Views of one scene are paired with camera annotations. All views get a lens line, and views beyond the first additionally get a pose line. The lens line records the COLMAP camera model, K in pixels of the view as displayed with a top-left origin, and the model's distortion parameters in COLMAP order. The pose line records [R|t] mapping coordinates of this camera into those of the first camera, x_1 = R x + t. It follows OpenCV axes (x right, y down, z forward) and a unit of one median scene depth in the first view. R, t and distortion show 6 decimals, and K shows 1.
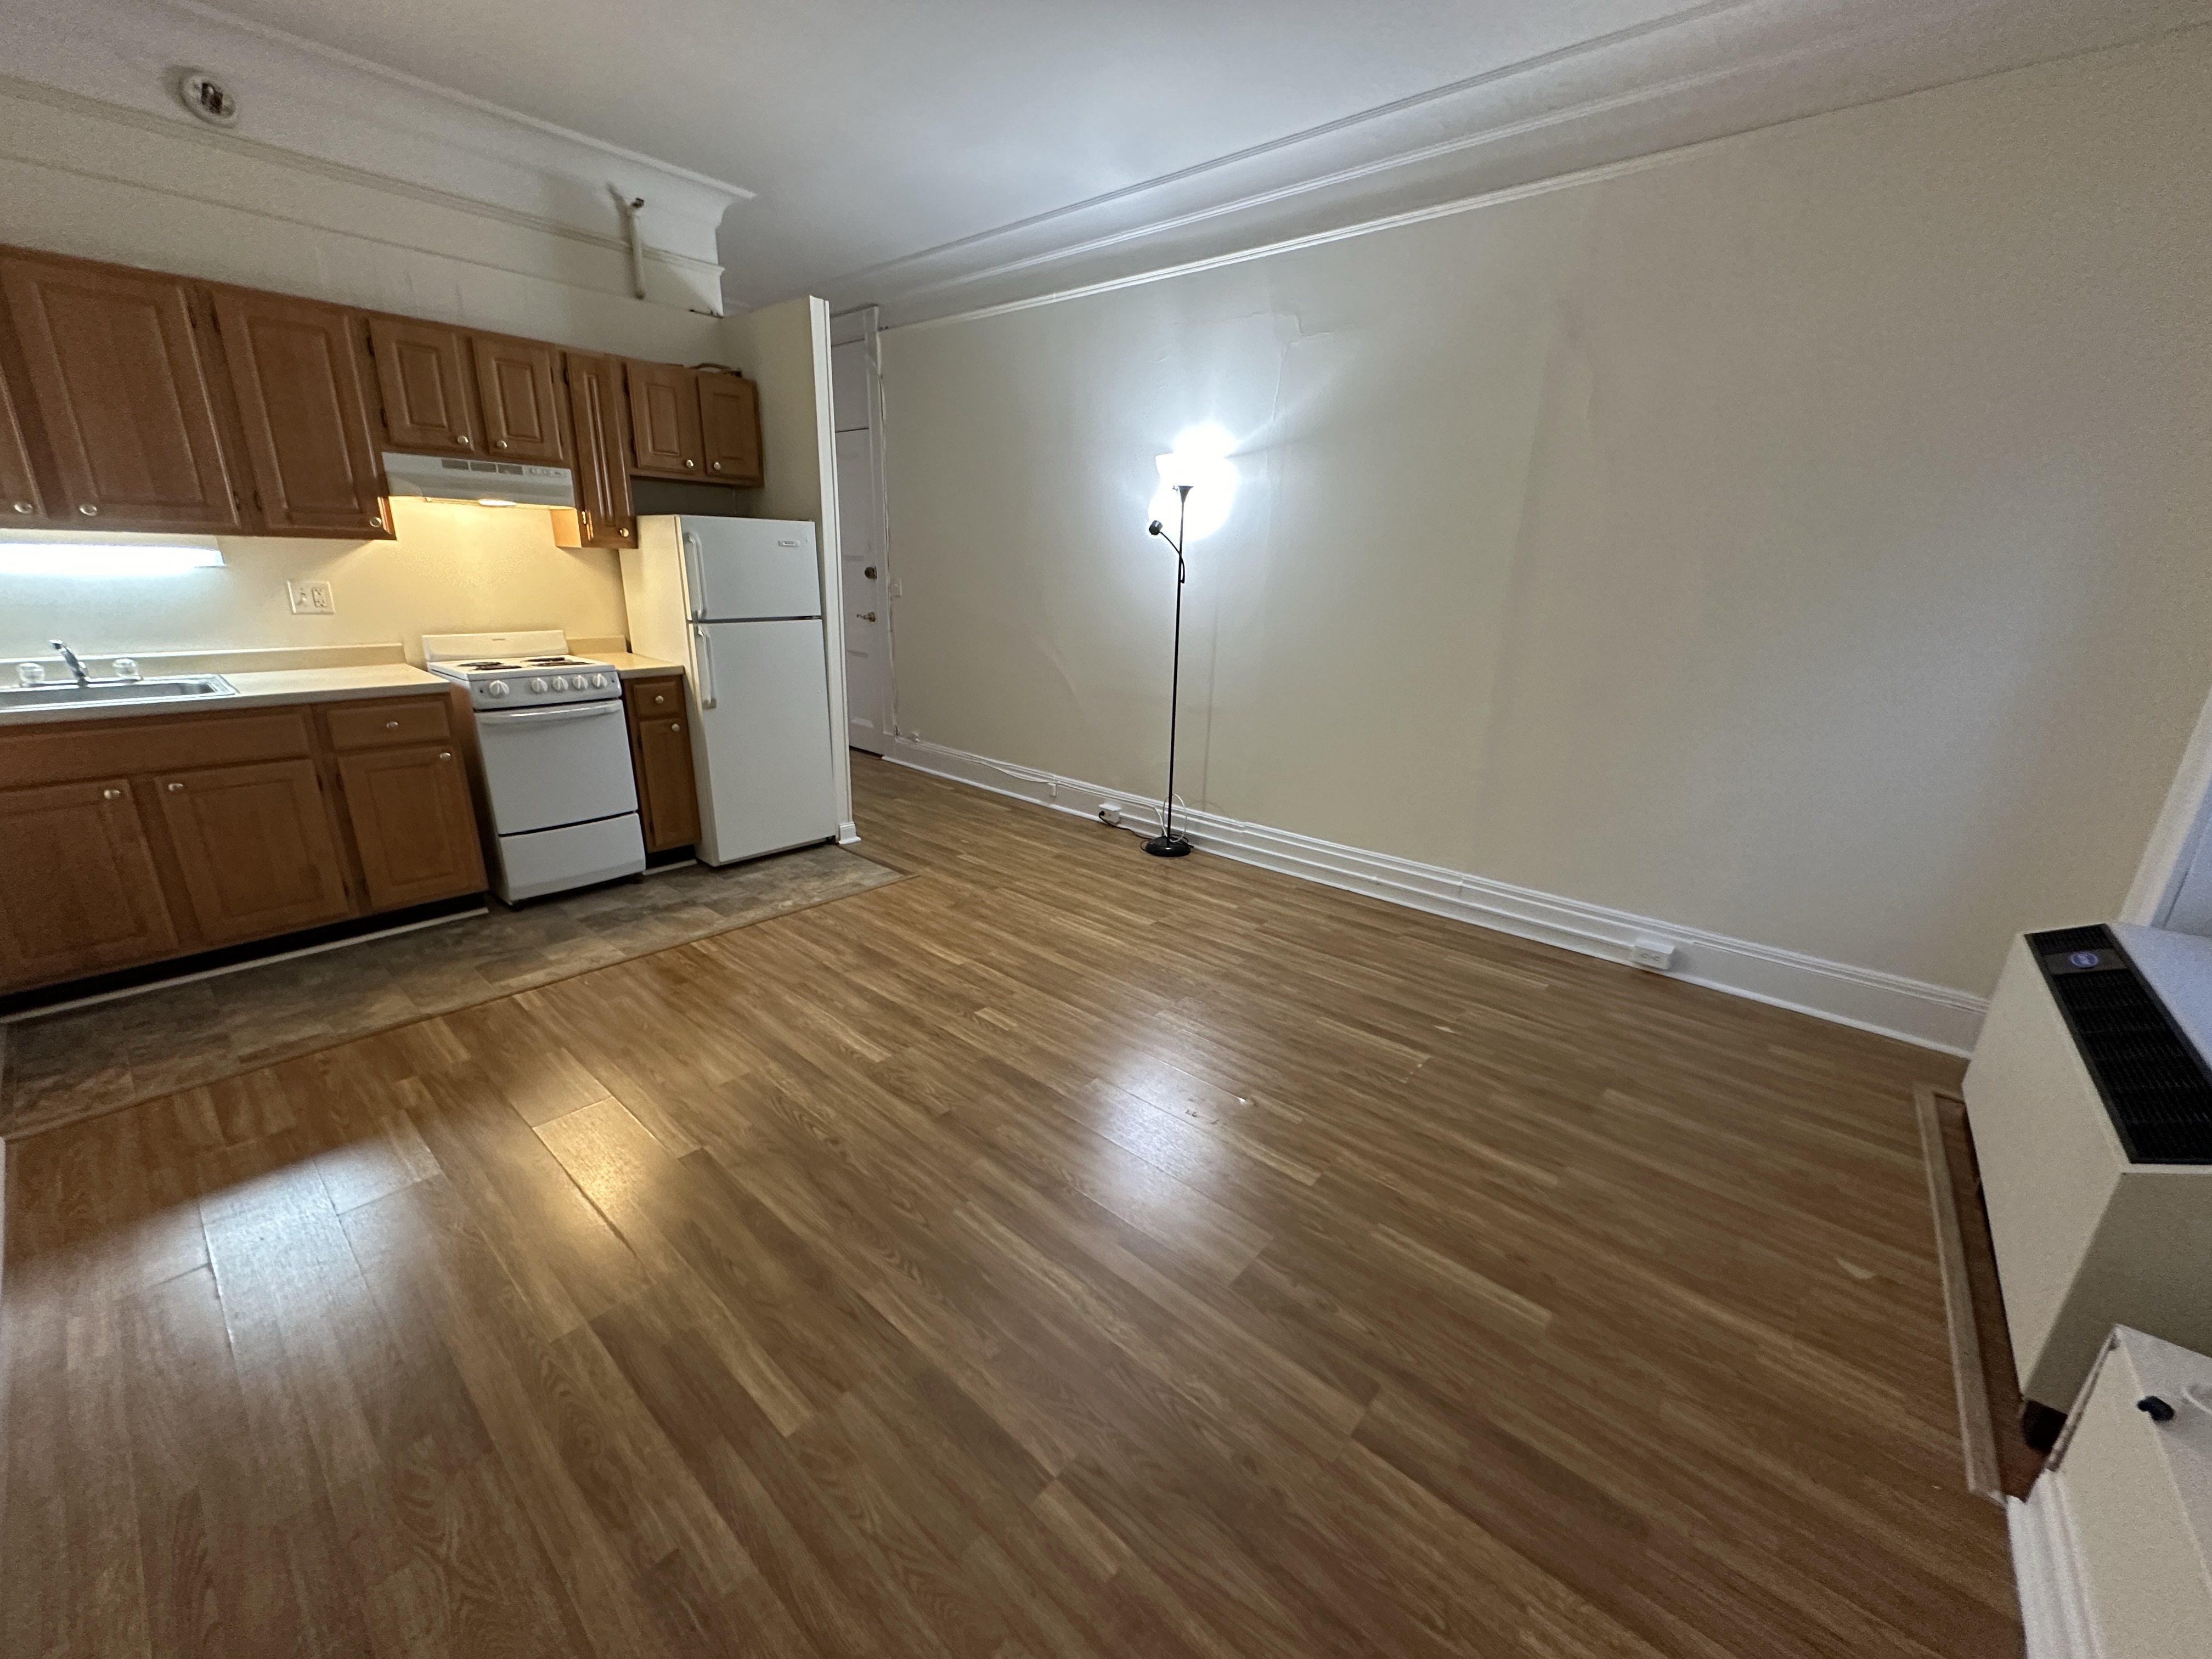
lens RADIAL K [[875.5, 0, 1108.8], [0, 875.5, 827.8], [0, 0, 1]] dist [-0.000133, -0.000109]
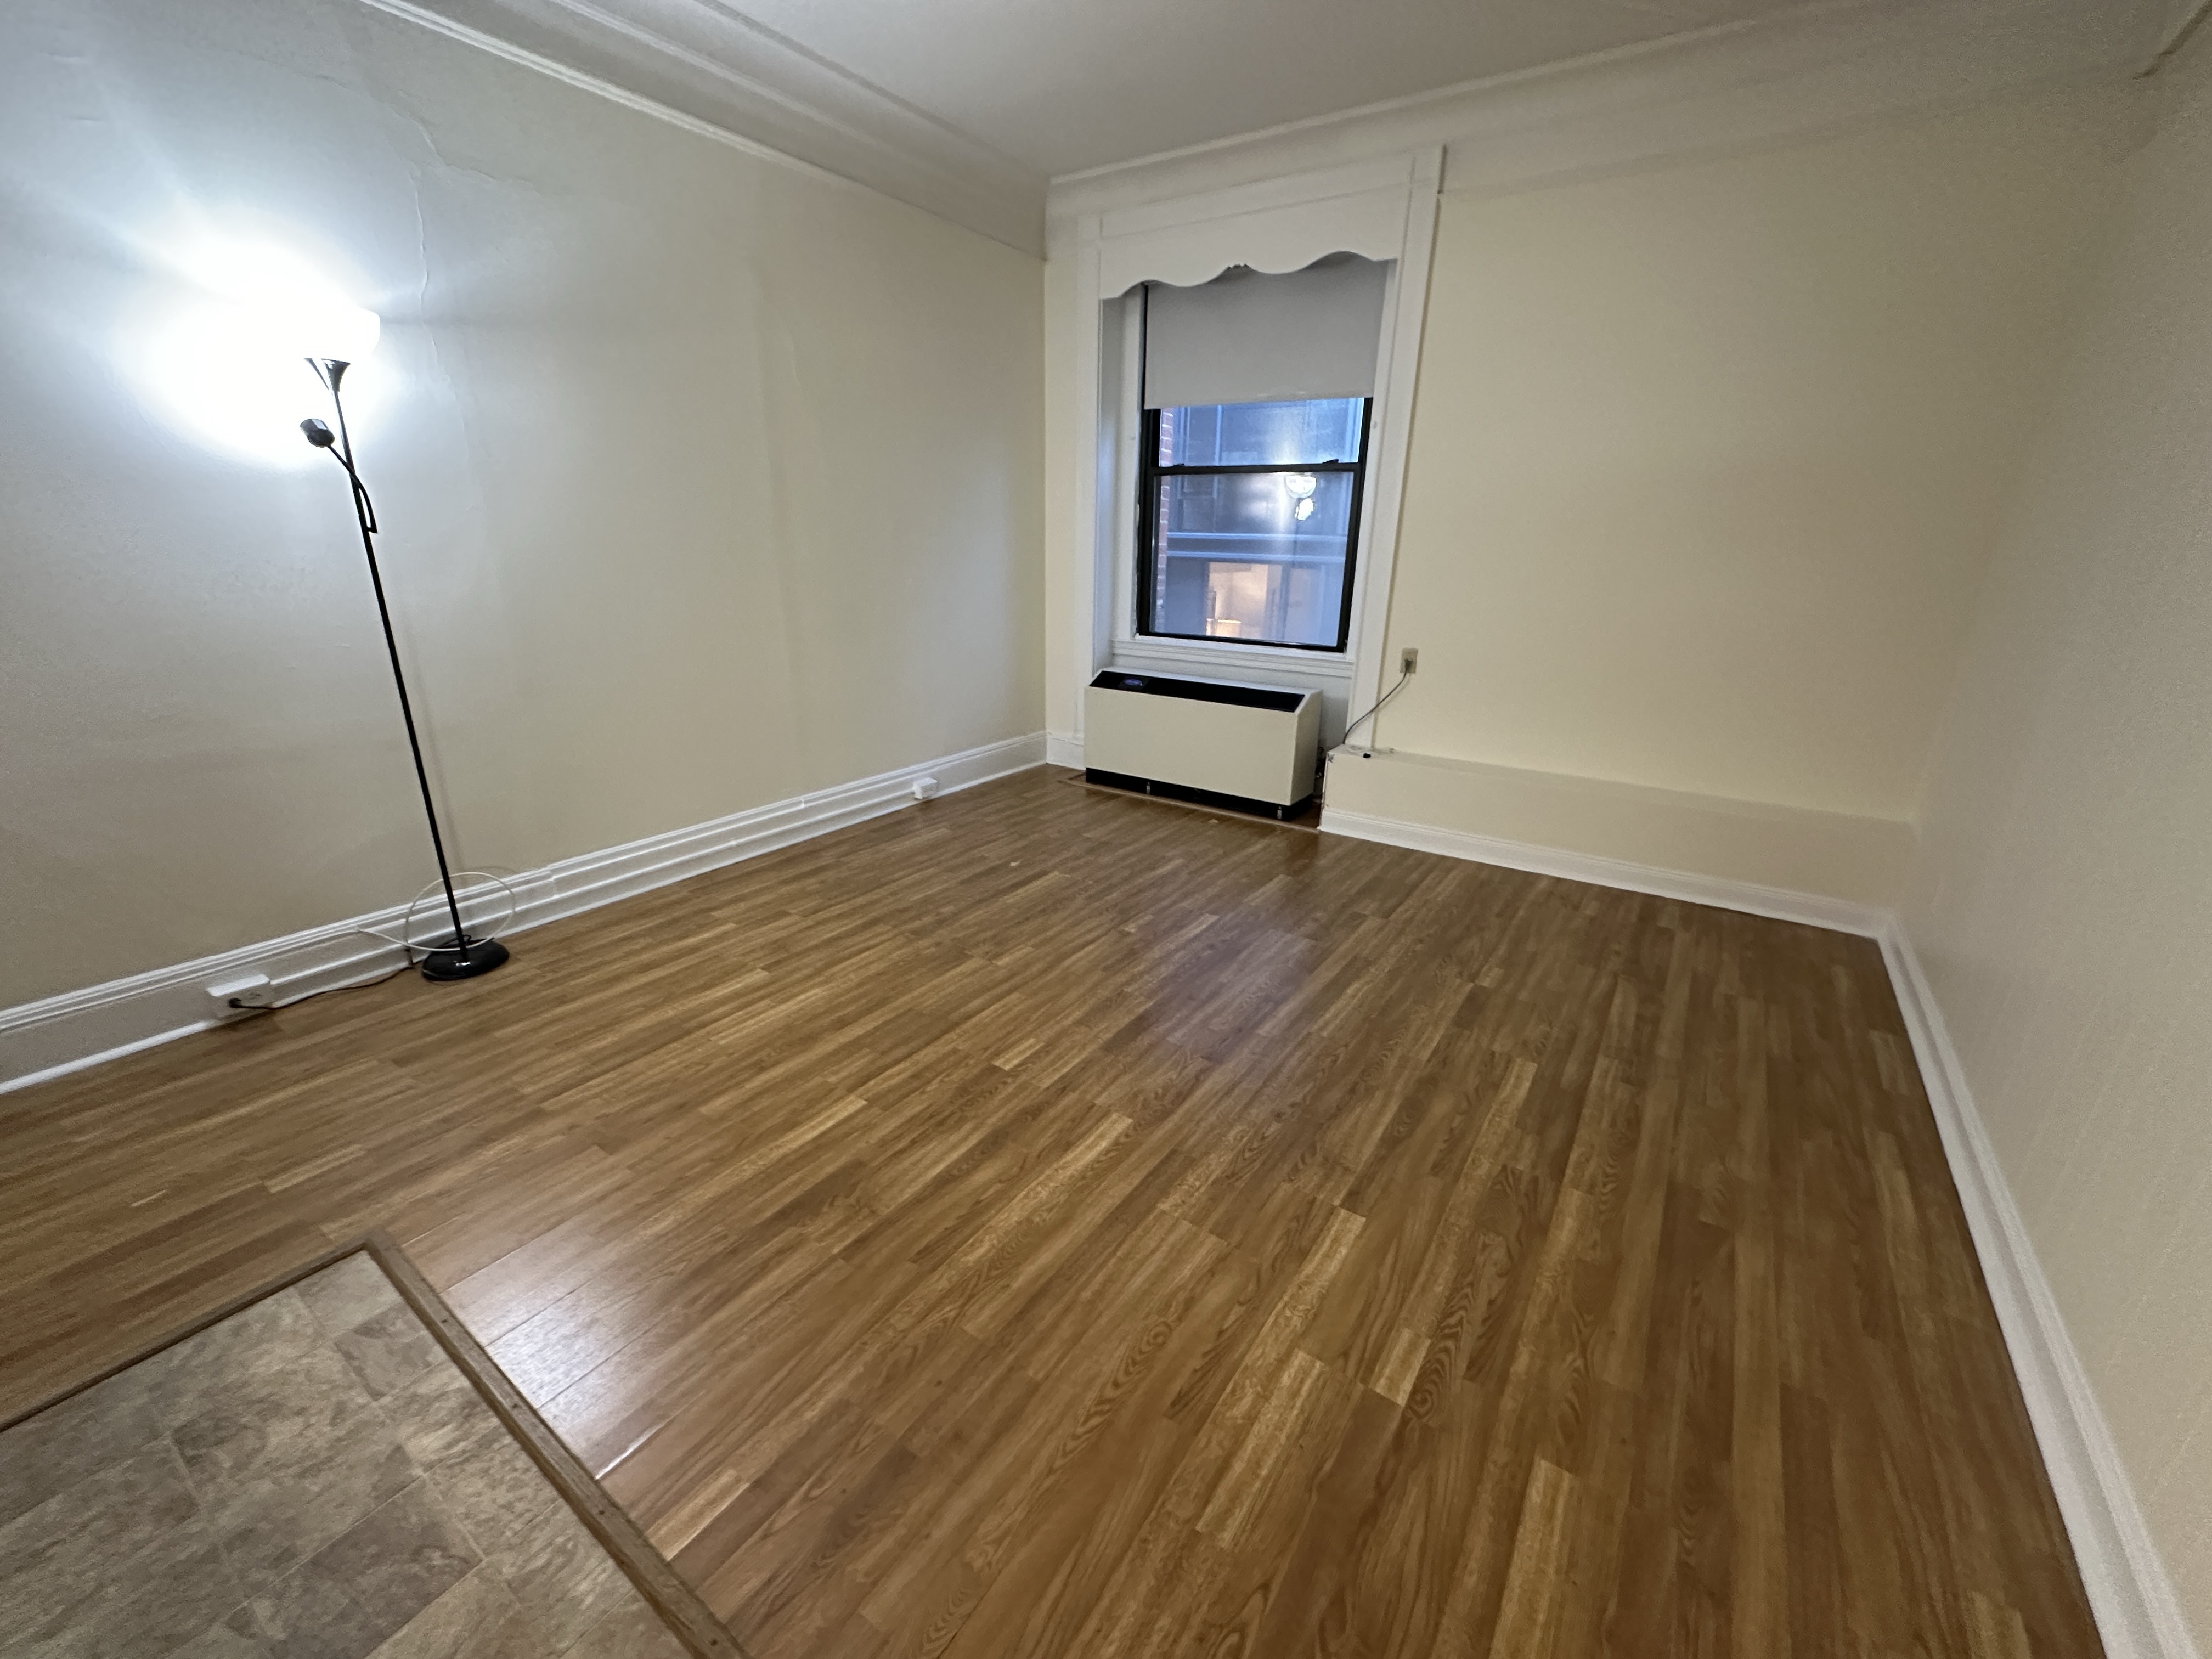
lens RADIAL K [[875.5, 0, 1108.8], [0, 875.5, 827.8], [0, 0, 1]] dist [-0.000133, -0.000109]
pose [[-0.112088, -0.346795, 0.931219, -0.707635], [0.268212, 0.891785, 0.364393, -0.220925], [-0.956817, 0.290608, -0.006943, 0.705671]]
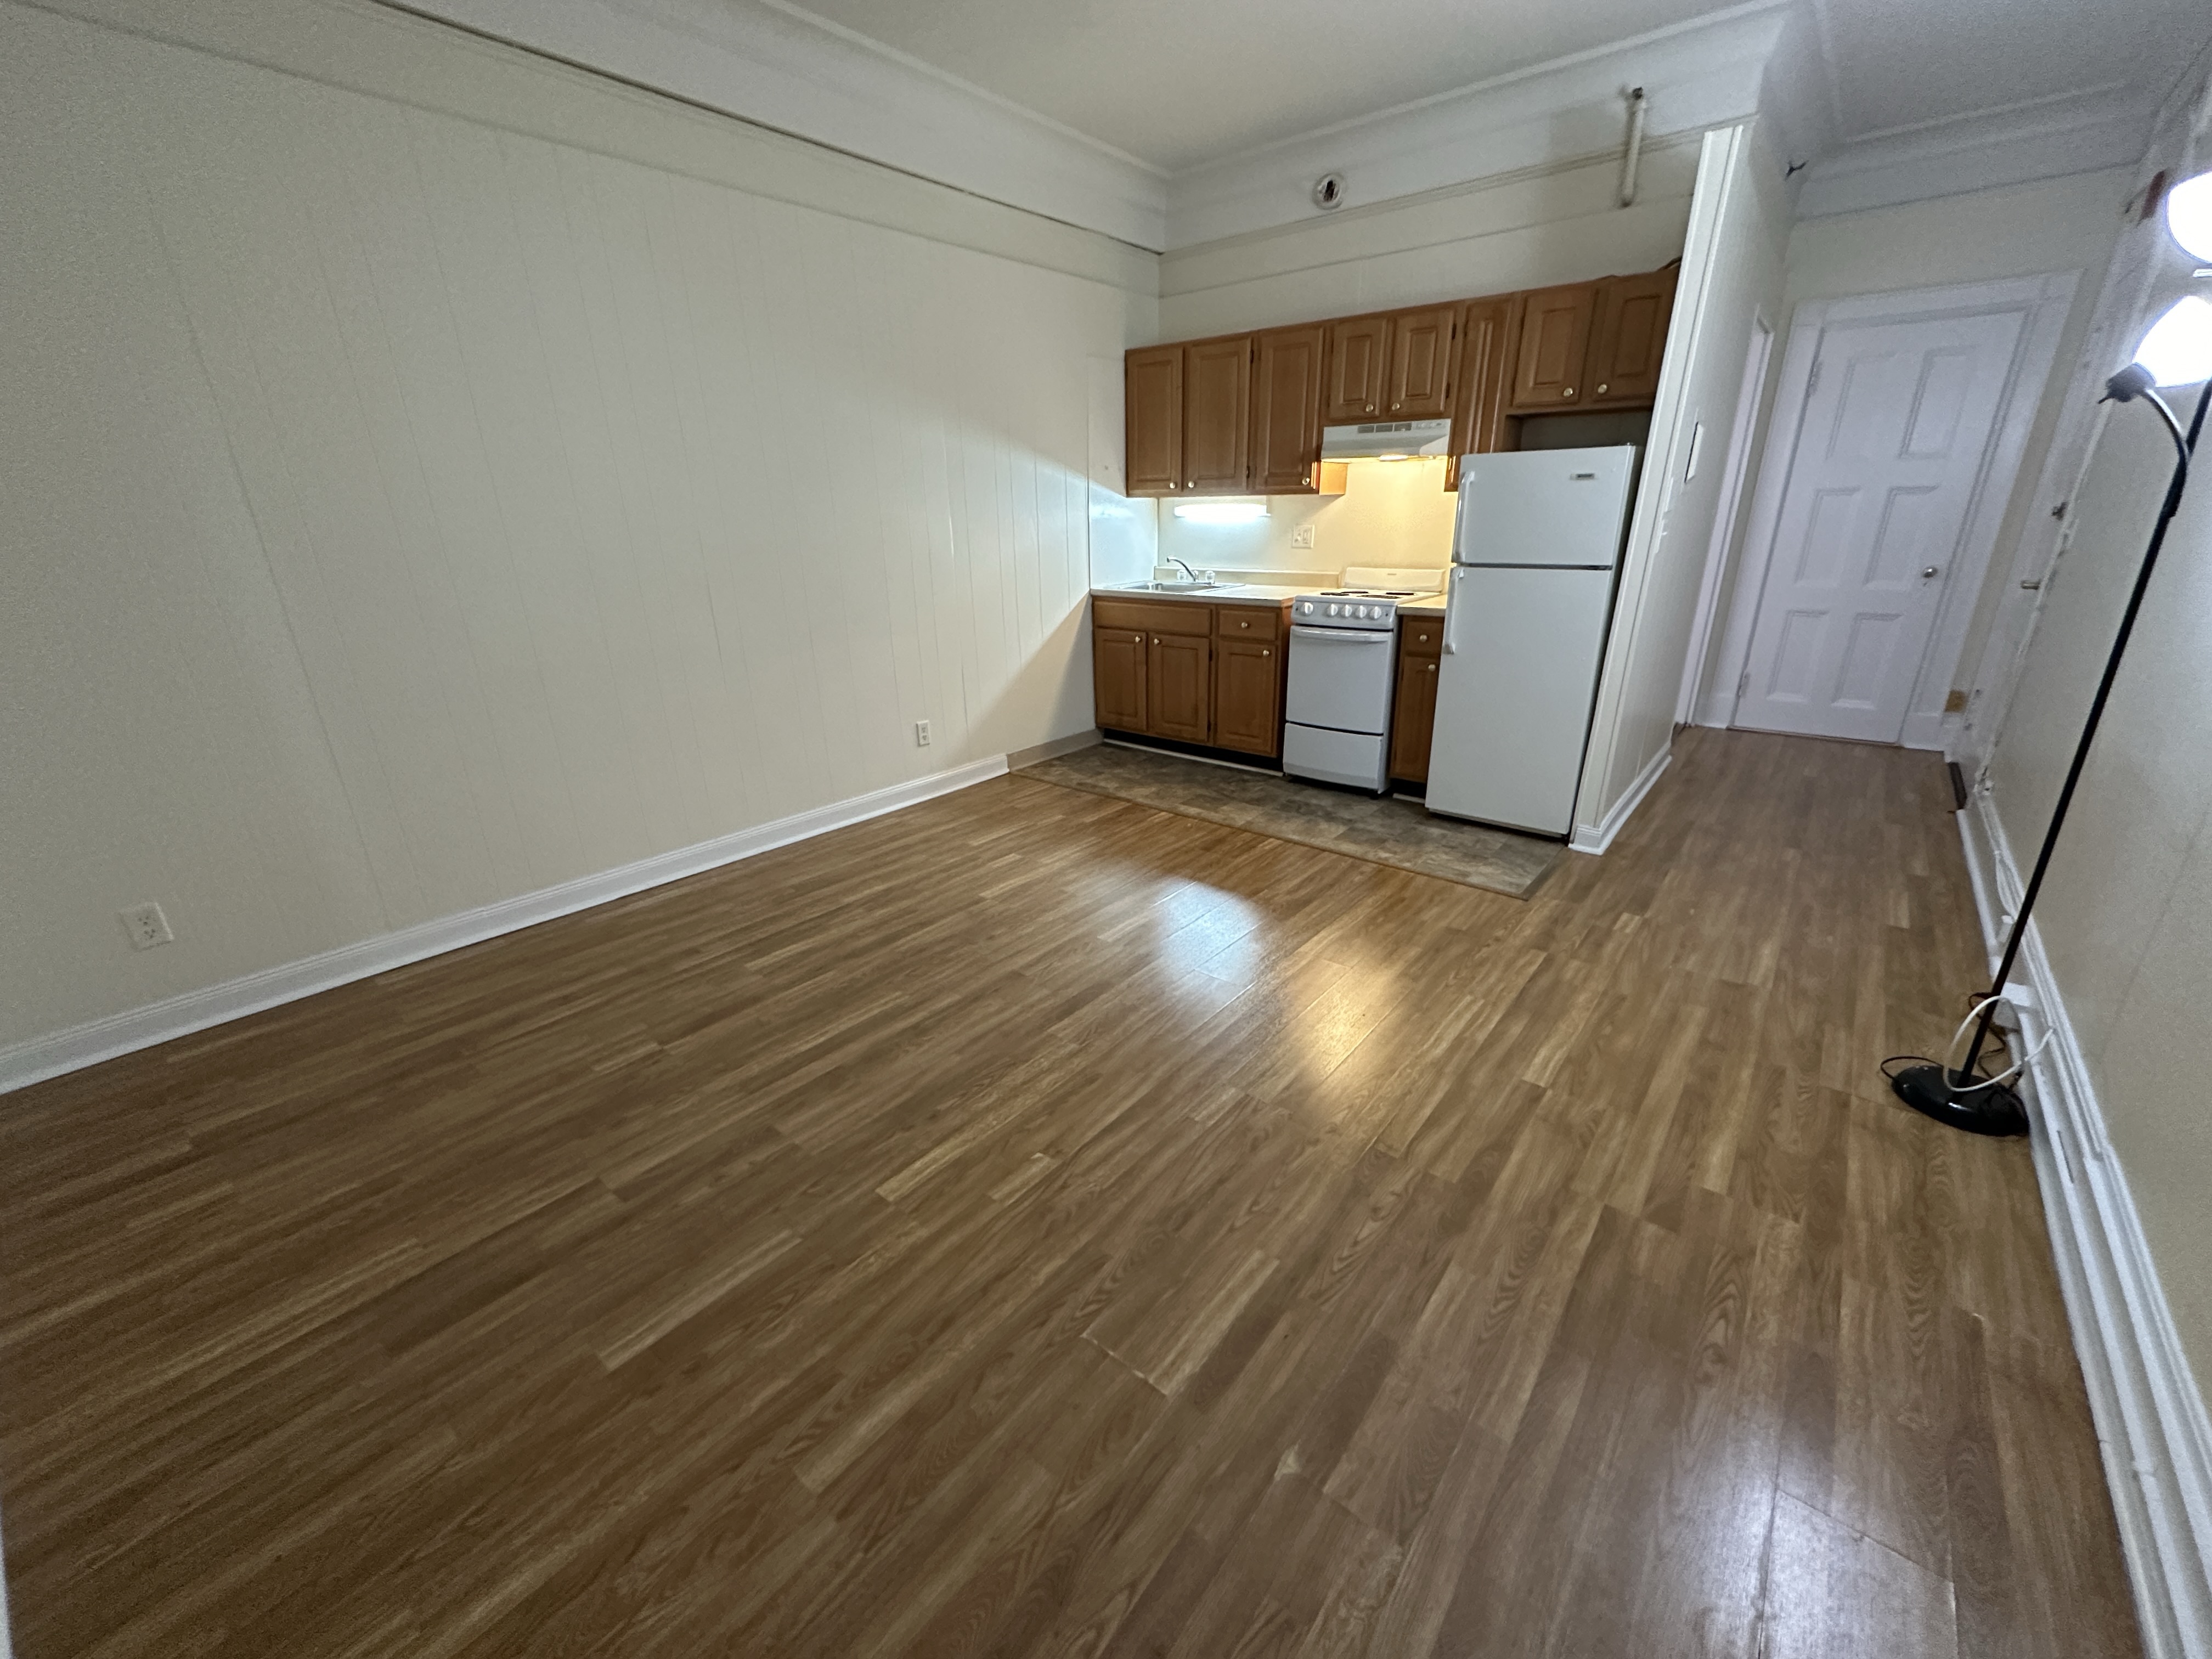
lens RADIAL K [[875.5, 0, 1108.8], [0, 875.5, 827.8], [0, 0, 1]] dist [-0.000133, -0.000109]
pose [[0.025649, 0.318768, -0.947486, 0.592879], [-0.275162, 0.913437, 0.299864, -0.163969], [0.961056, 0.253020, 0.111142, 0.632652]]
